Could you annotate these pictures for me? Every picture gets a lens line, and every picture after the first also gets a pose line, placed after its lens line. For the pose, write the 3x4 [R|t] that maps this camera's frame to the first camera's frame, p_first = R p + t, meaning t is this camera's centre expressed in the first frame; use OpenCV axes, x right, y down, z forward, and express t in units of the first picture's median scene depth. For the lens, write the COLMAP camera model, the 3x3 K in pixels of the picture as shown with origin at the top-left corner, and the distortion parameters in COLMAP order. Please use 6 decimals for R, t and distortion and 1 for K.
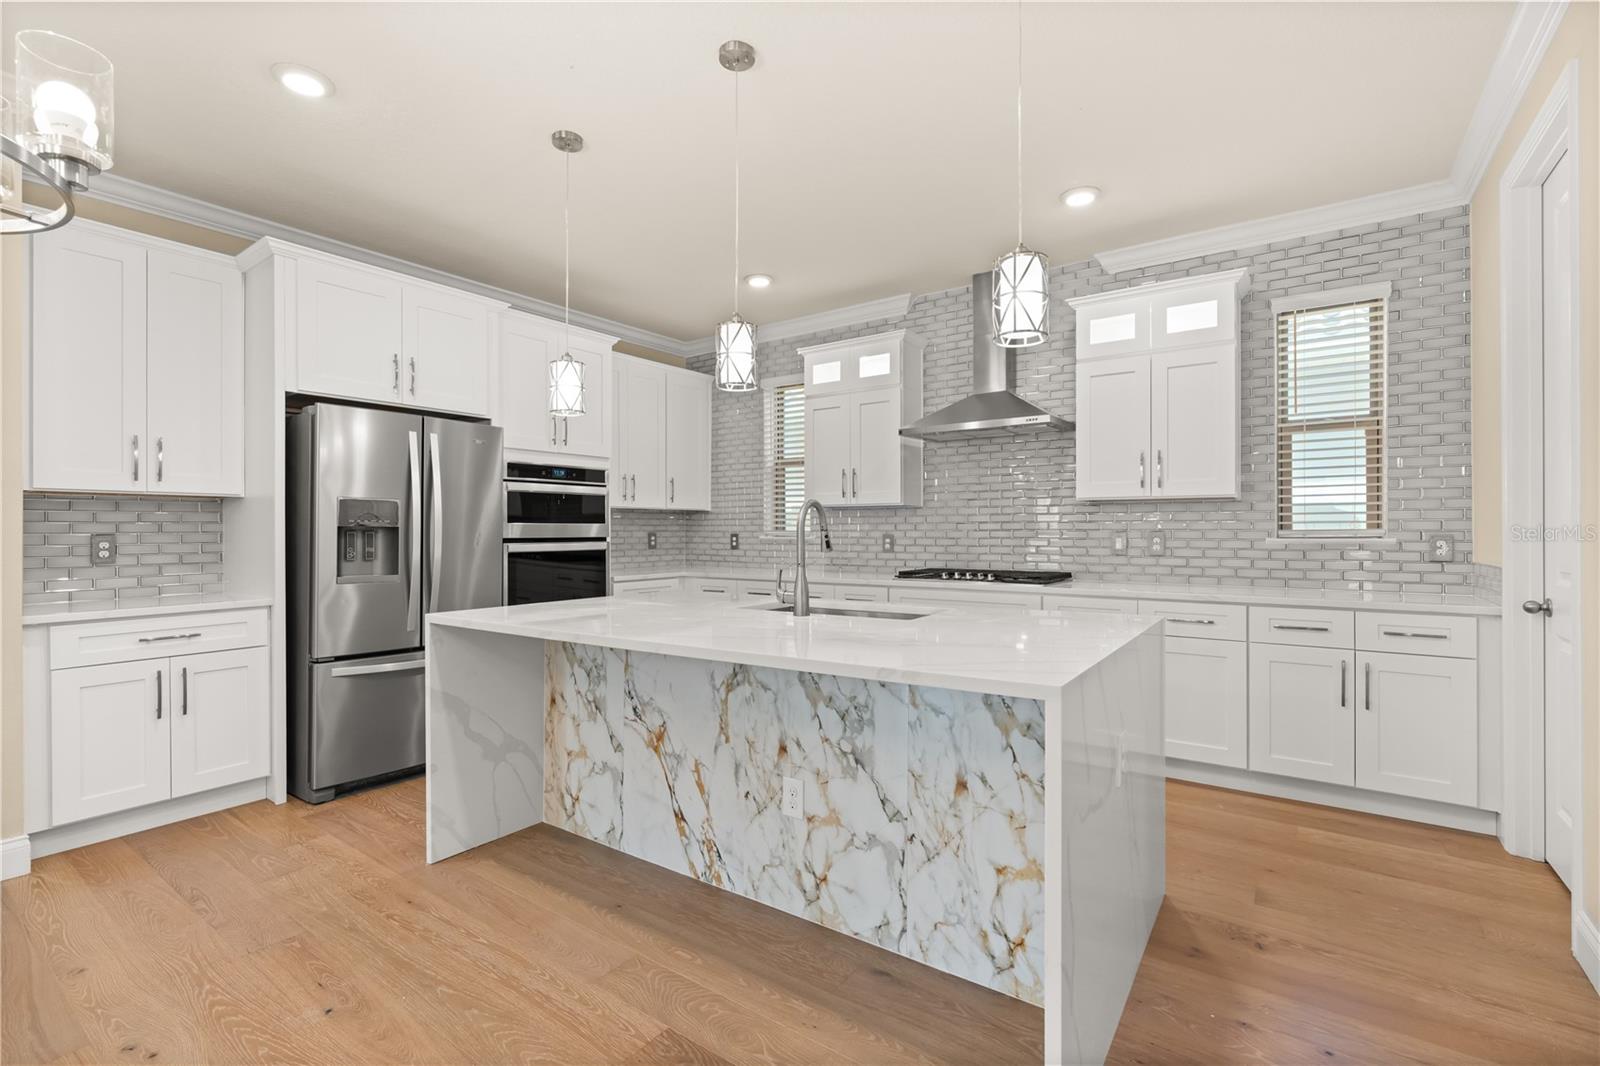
lens RADIAL K [[722.2, 0, 801.7], [0, 722.2, 529.1], [0, 0, 1]] dist [-0.010224, 0.004402]
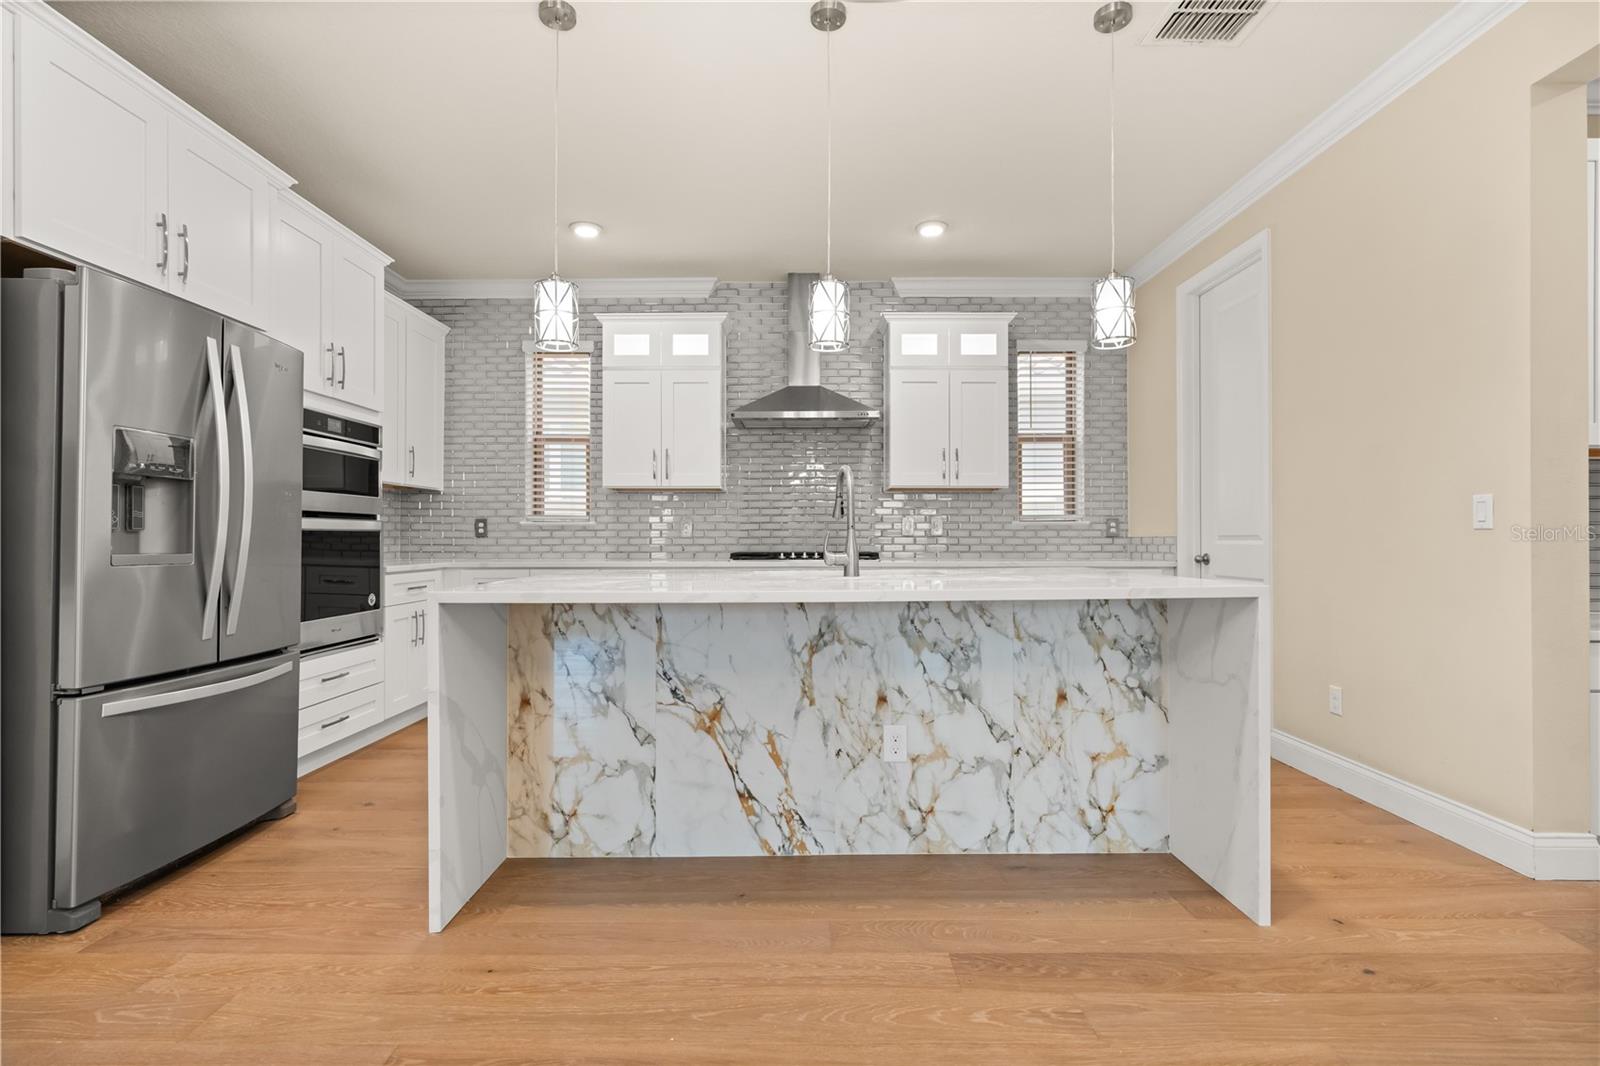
lens RADIAL K [[745.4, 0, 807.0], [0, 745.4, 536.3], [0, 0, 1]] dist [-0.004009, 0.001974]
pose [[0.813002, 0.002428, 0.582256, -0.534900], [-0.001816, 0.999997, -0.001633, 0.050859], [-0.582258, 0.000270, 0.813004, 0.134168]]
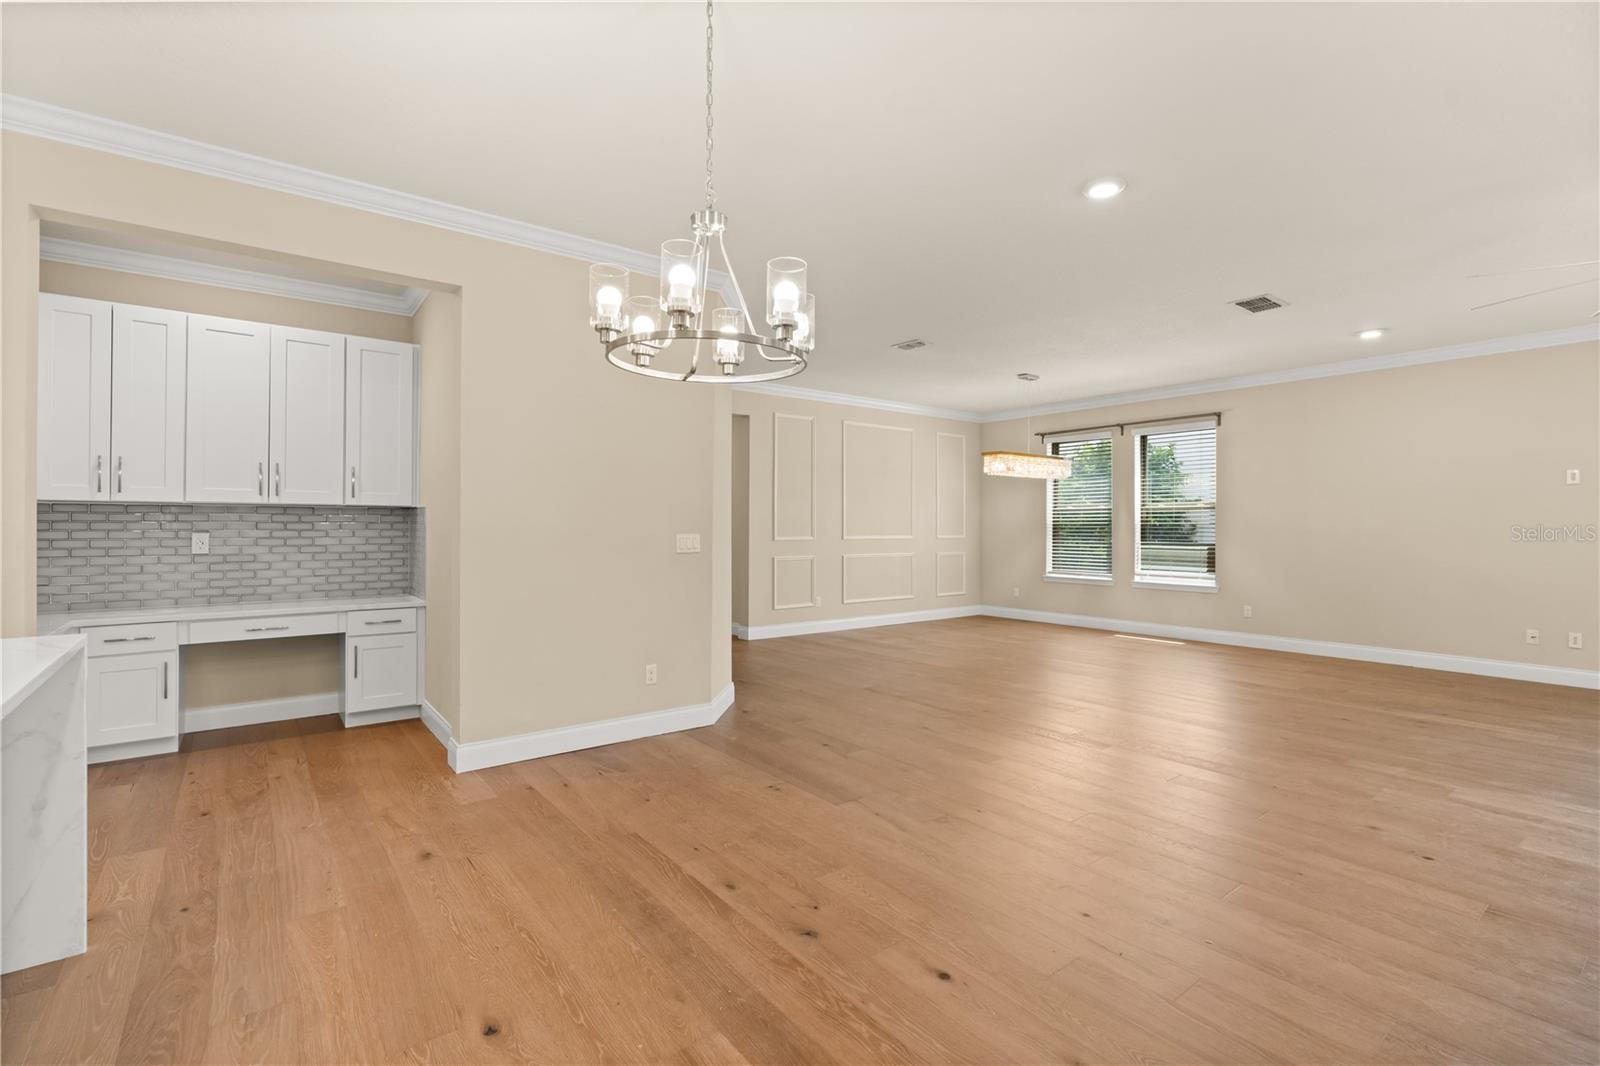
lens RADIAL K [[722.2, 0, 759.9], [0, 722.2, 516.9], [0, 0, 1]] dist [-0.010224, 0.004402]
pose [[-0.937733, 0.007088, 0.347286, -0.665172], [0.003786, 0.999941, -0.010187, -0.010863], [-0.347338, -0.008238, -0.937704, 0.831003]]
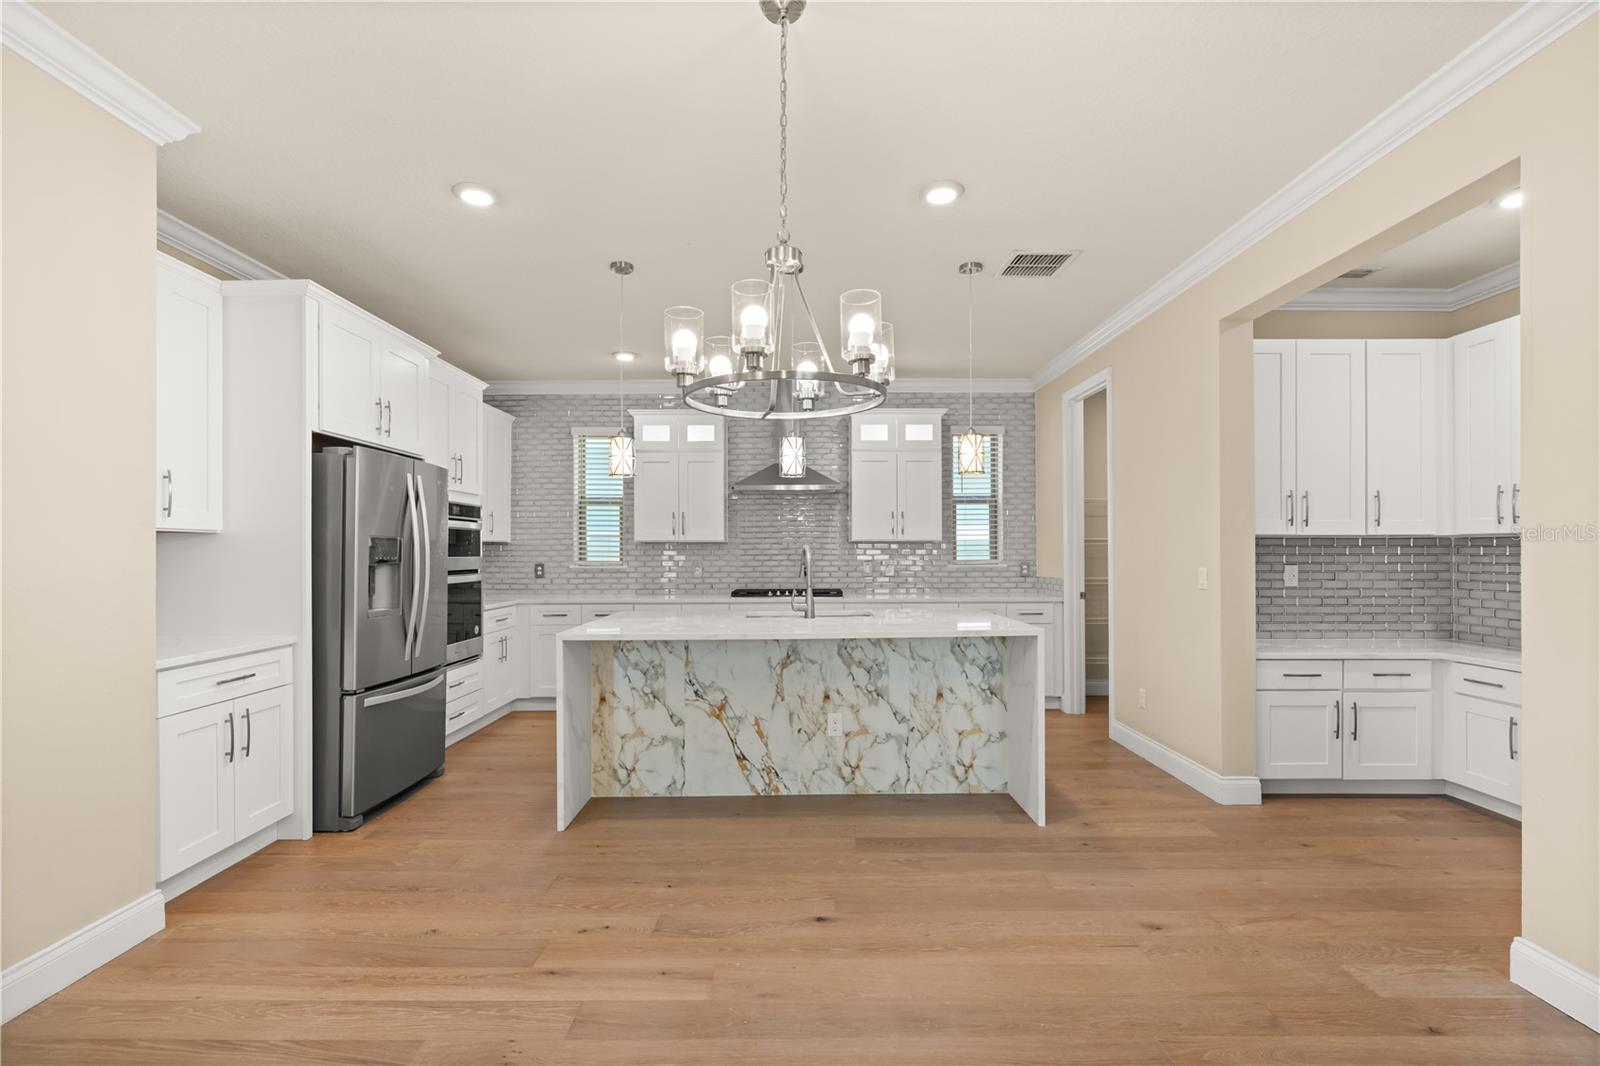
lens RADIAL K [[722.2, 0, 810.1], [0, 722.2, 548.4], [0, 0, 1]] dist [-0.010224, 0.004402]
pose [[0.809049, 0.003338, 0.587732, -0.745985], [-0.000317, 0.999986, -0.005243, -0.020837], [-0.587741, 0.004055, 0.809039, -0.233581]]
